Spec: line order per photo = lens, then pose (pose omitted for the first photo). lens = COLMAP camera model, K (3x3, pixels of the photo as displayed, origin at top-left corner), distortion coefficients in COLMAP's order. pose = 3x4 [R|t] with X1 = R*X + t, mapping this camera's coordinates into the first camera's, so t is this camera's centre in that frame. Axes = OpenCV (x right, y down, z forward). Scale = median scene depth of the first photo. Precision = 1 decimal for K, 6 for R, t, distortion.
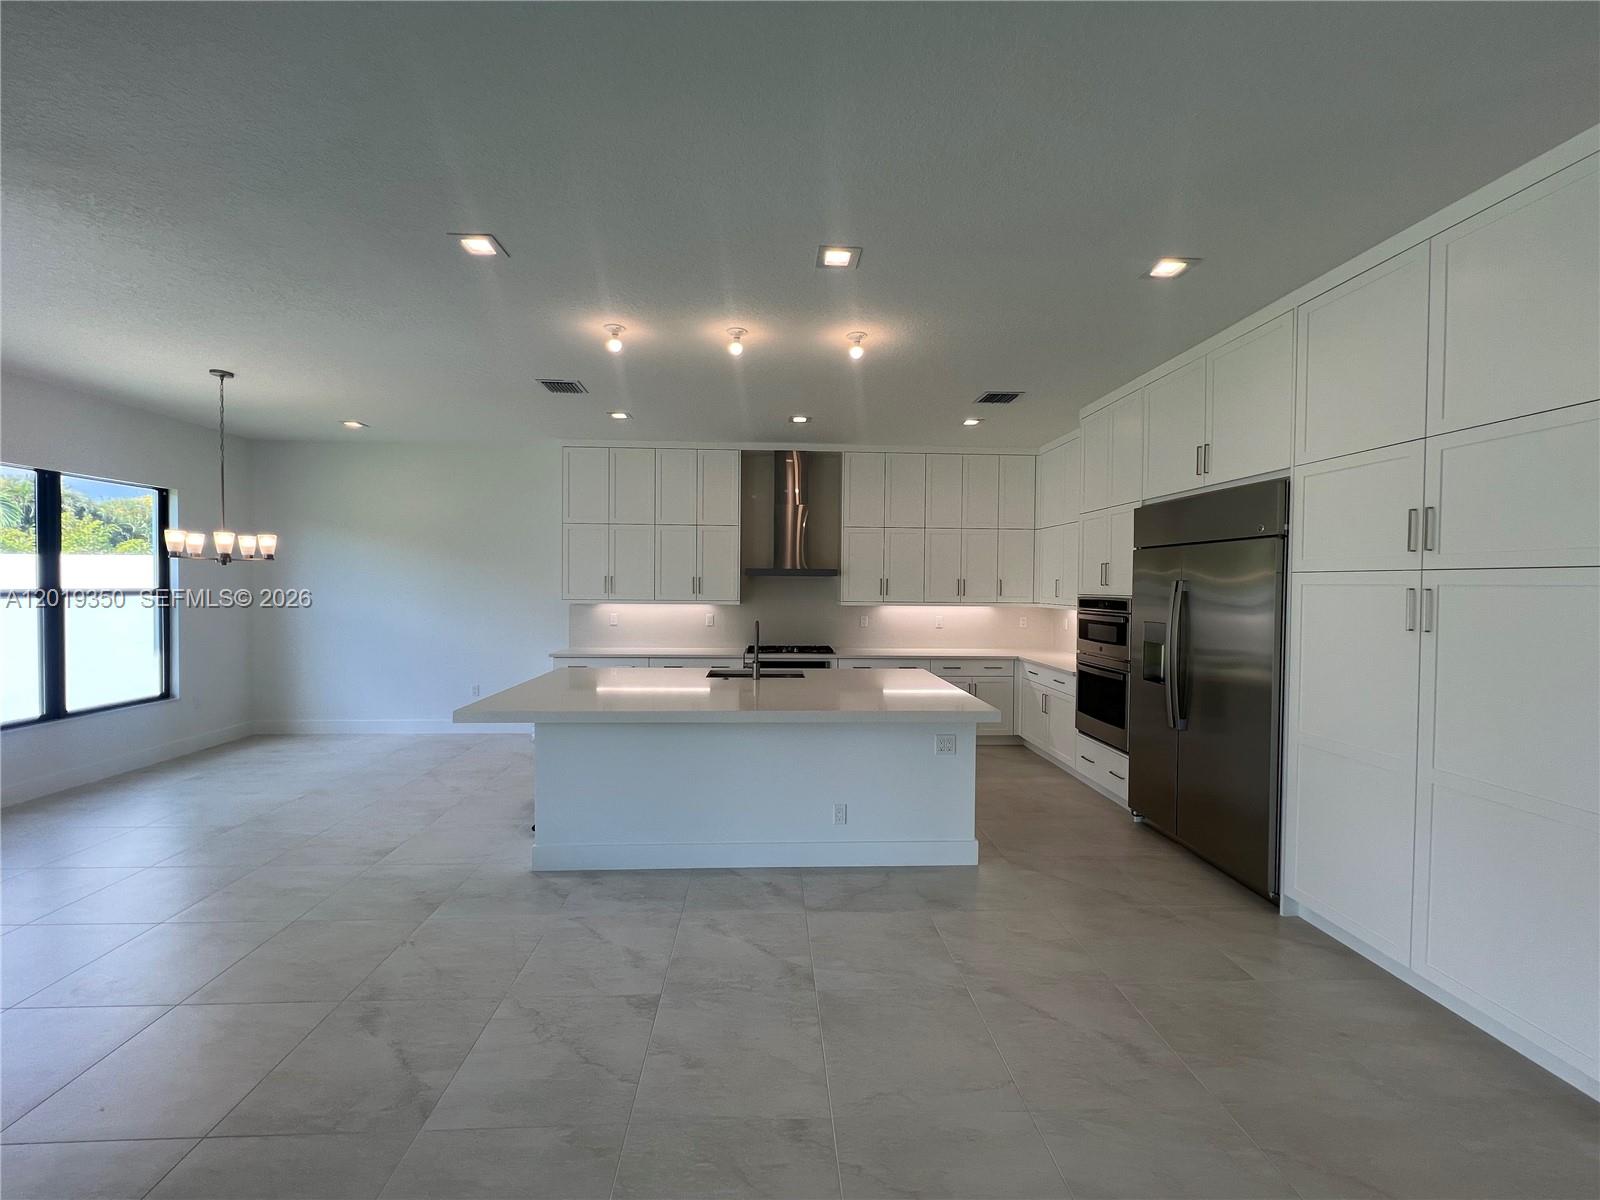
lens RADIAL K [[639.3, 0, 792.1], [0, 639.3, 595.8], [0, 0, 1]] dist [0.000294, -0.000115]
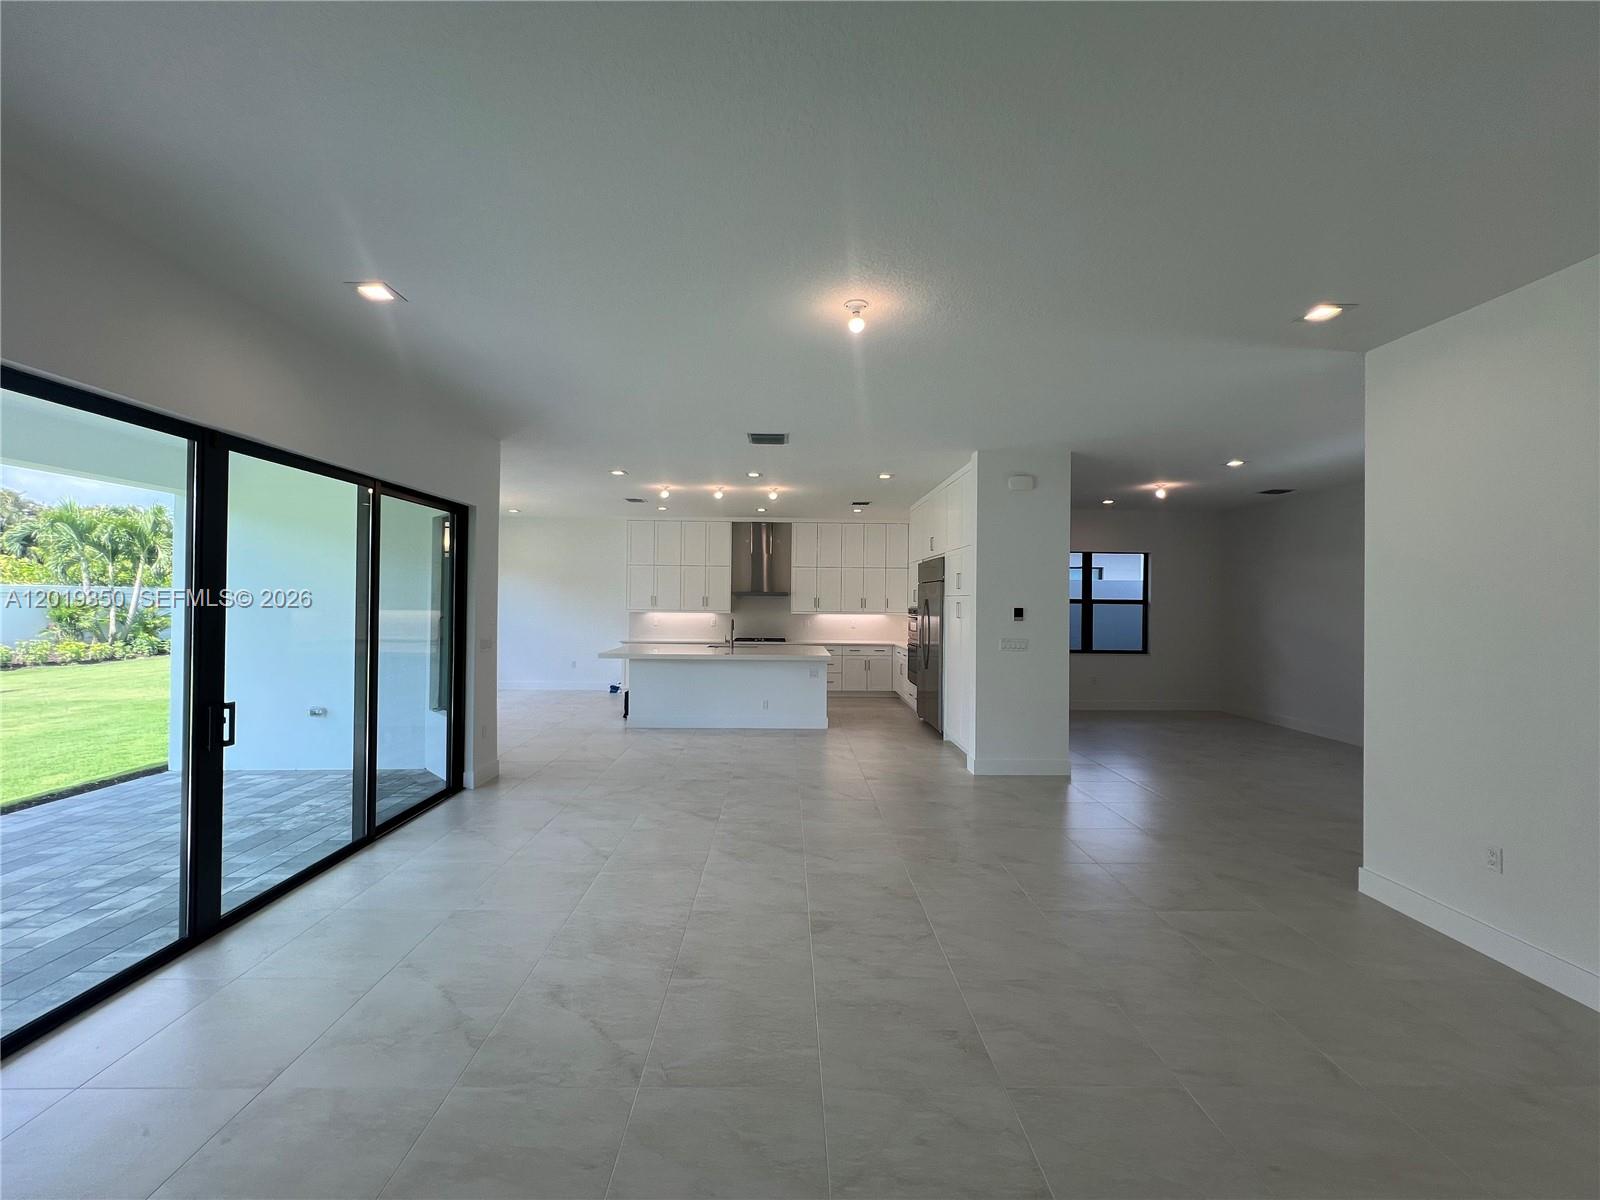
lens RADIAL K [[639.3, 0, 792.3], [0, 639.3, 596.6], [0, 0, 1]] dist [0.000294, -0.000115]
pose [[0.999504, 0.002080, -0.031437, 0.155806], [-0.002916, 0.999642, -0.026579, 0.017294], [0.031370, 0.026657, 0.999152, -0.792995]]
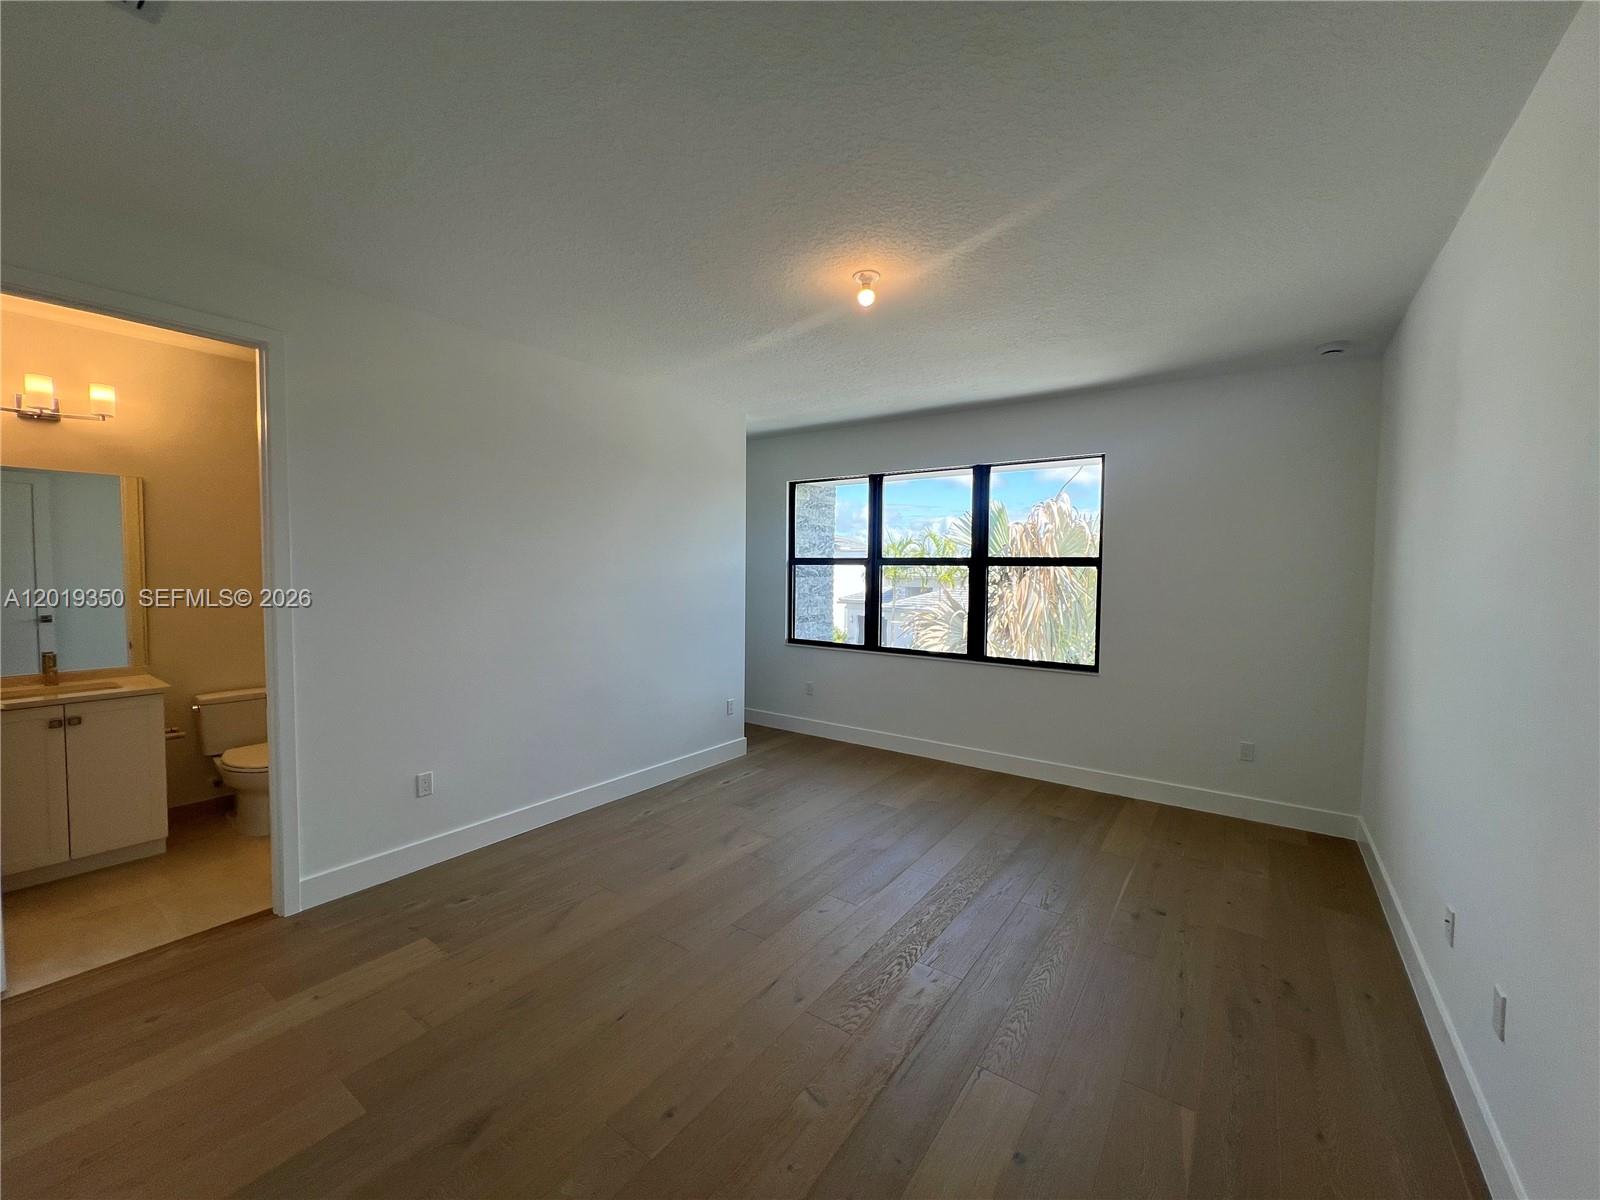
lens RADIAL K [[639.3, 0, 796.1], [0, 639.3, 590.8], [0, 0, 1]] dist [0.000294, -0.000115]
pose [[0.776945, 0.020388, -0.629239, 1.275770], [-0.010432, 0.999755, 0.019513, 0.008332], [0.629482, -0.008596, 0.776967, 0.104219]]
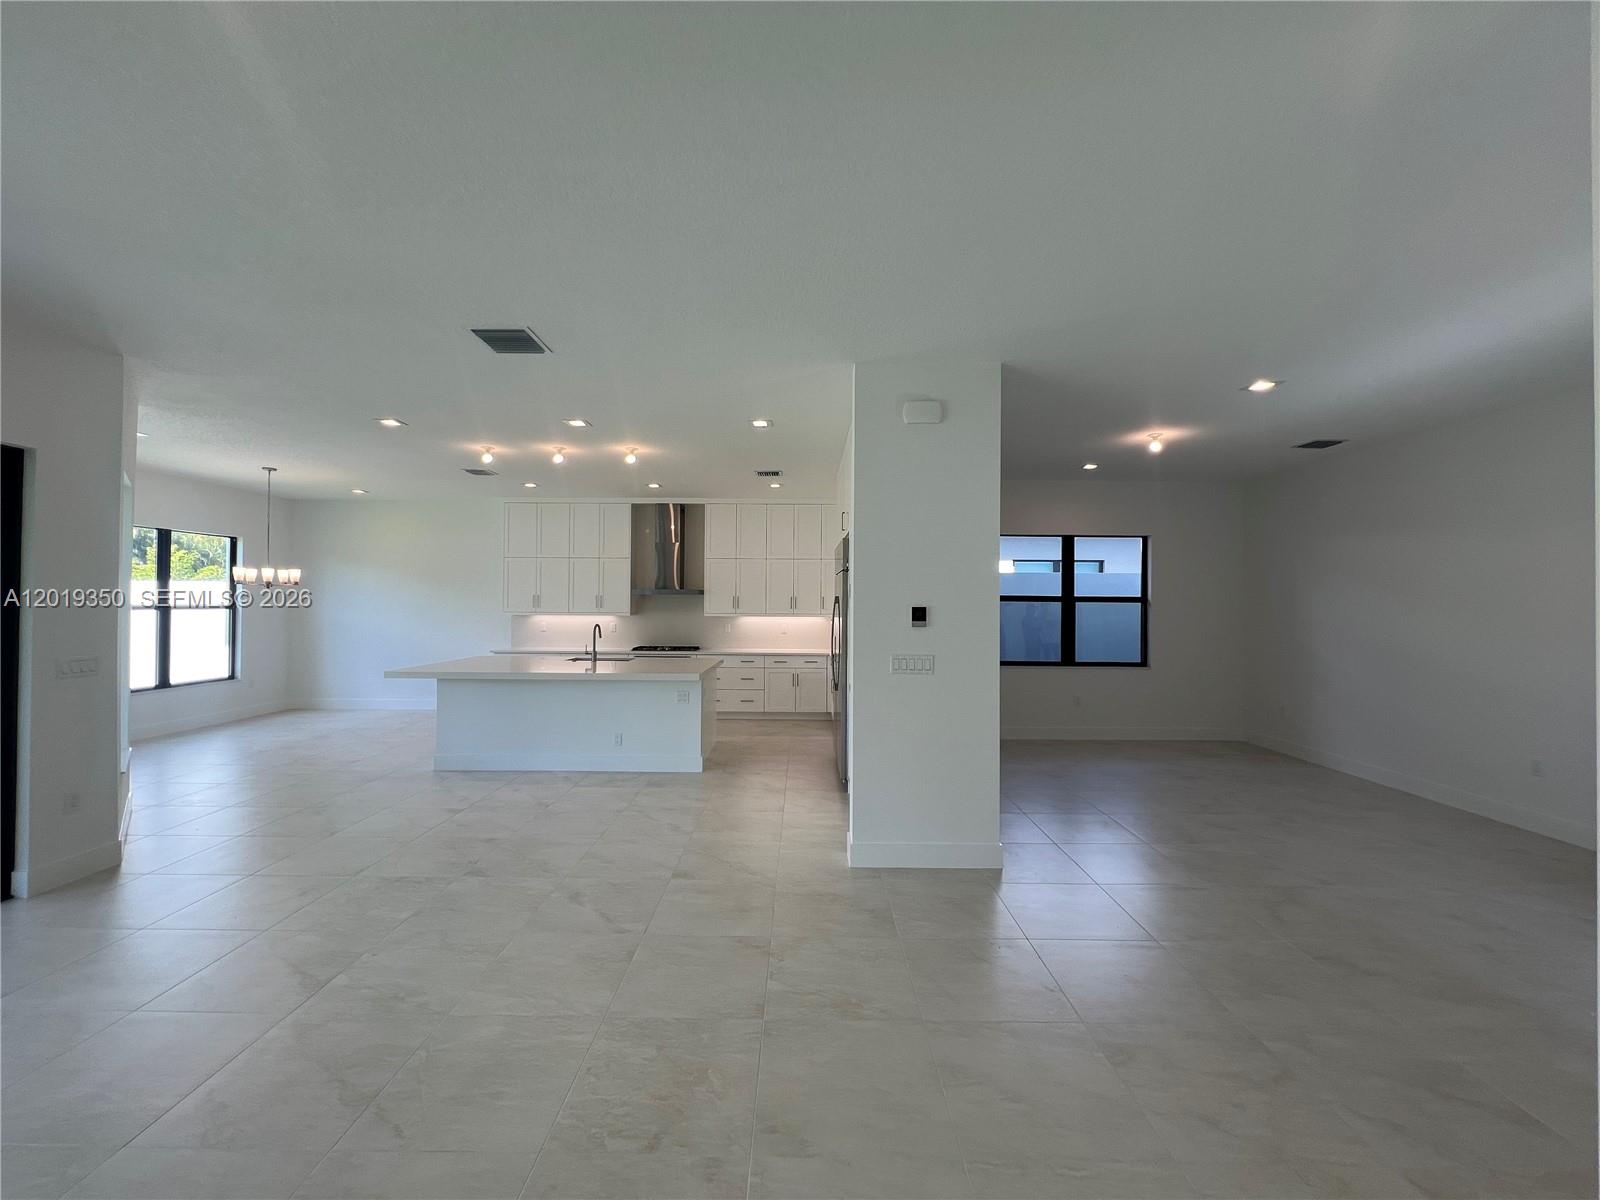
lens RADIAL K [[639.3, 0, 792.9], [0, 639.3, 595.5], [0, 0, 1]] dist [0.000294, -0.000115]
pose [[0.998232, -0.002877, -0.059363, 0.406297], [0.001034, 0.999517, -0.031051, 0.015568], [0.059424, 0.030935, 0.997753, -0.405482]]
